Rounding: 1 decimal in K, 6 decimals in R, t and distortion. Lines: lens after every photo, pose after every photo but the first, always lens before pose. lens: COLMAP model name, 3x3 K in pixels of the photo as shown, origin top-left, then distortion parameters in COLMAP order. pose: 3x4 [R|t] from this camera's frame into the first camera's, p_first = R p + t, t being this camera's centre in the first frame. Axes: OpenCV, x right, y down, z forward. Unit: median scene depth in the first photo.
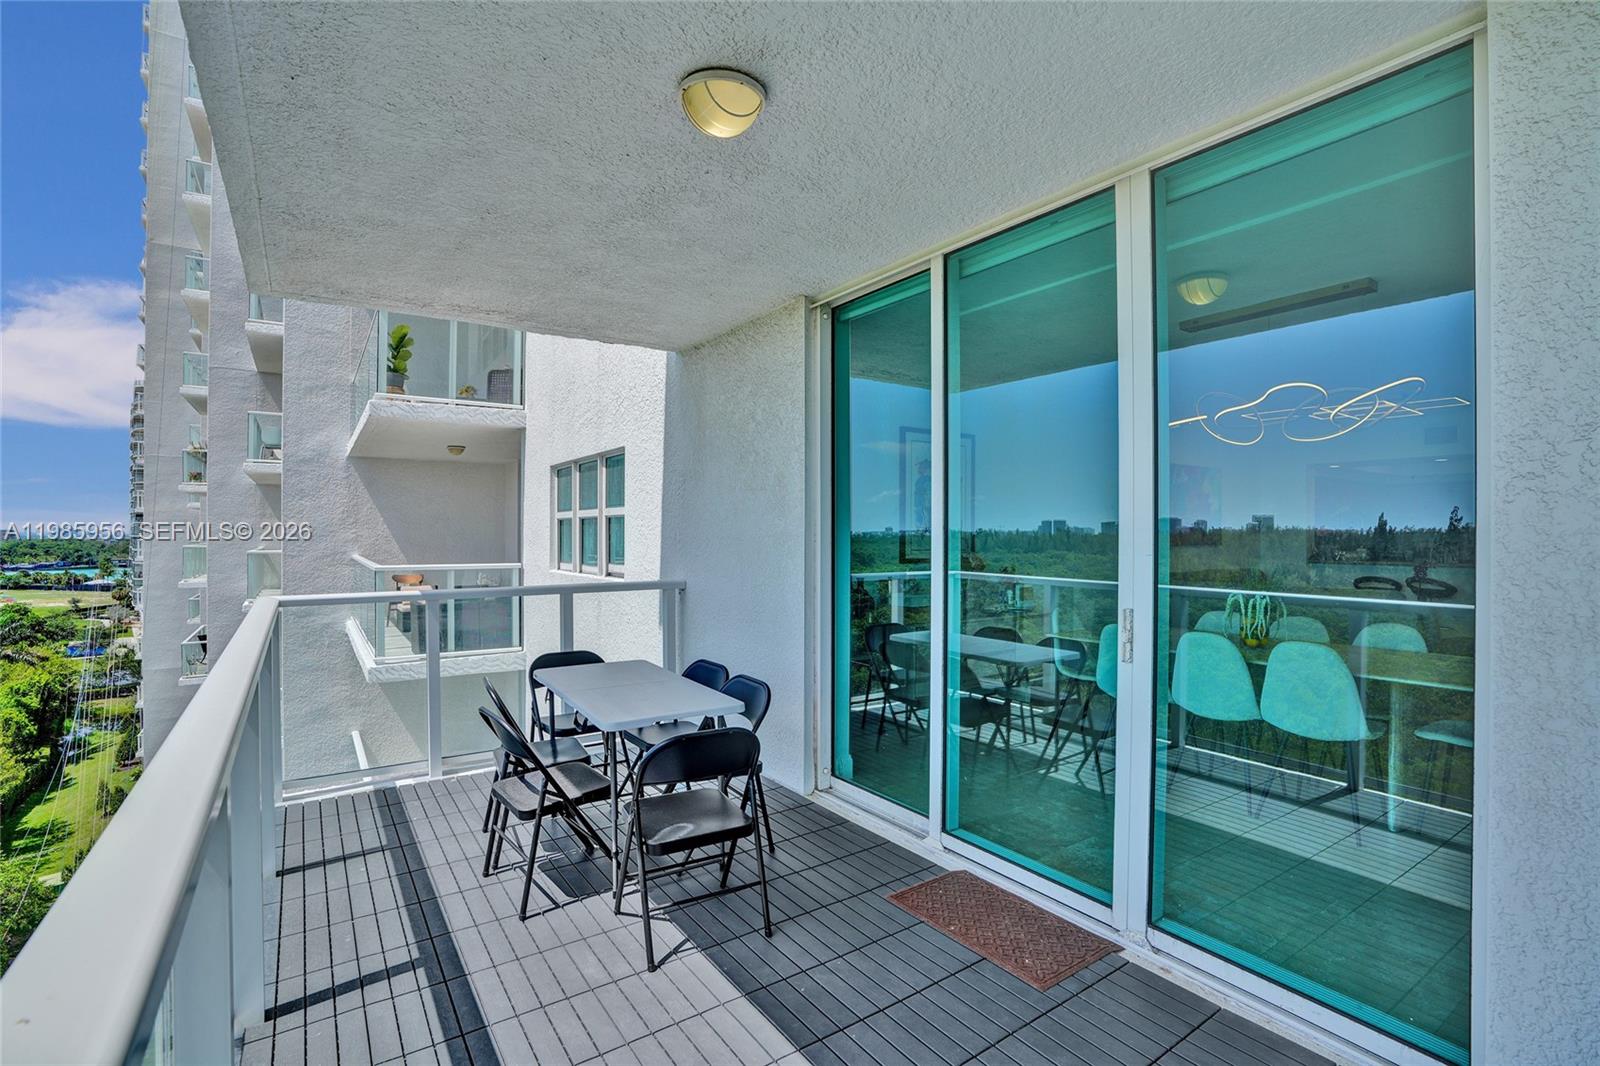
lens RADIAL K [[762.6, 0, 807.1], [0, 762.6, 530.5], [0, 0, 1]] dist [-0.054710, 0.020625]
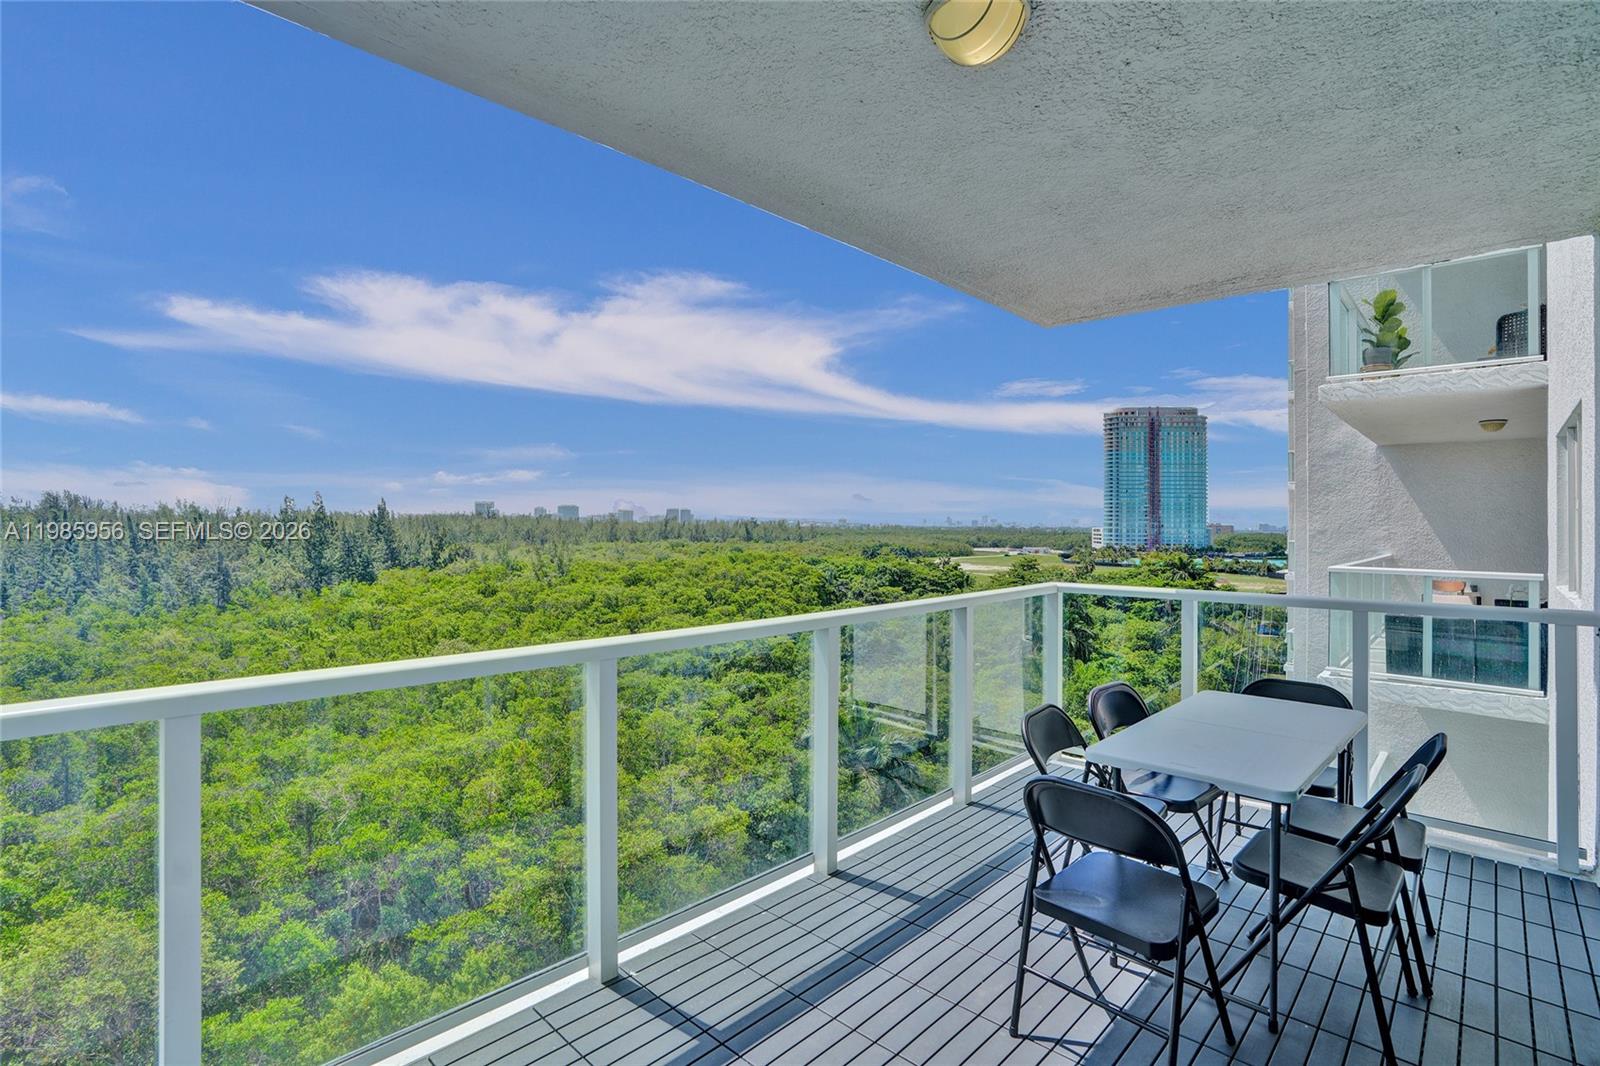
lens RADIAL K [[758.0, 0, 796.8], [0, 758.0, 513.9], [0, 0, 1]] dist [-0.003620, -0.000429]
pose [[0.233501, -0.010975, -0.972295, 0.154043], [-0.005407, 0.999906, -0.012585, -0.001011], [0.972342, 0.008196, 0.233420, 0.142497]]
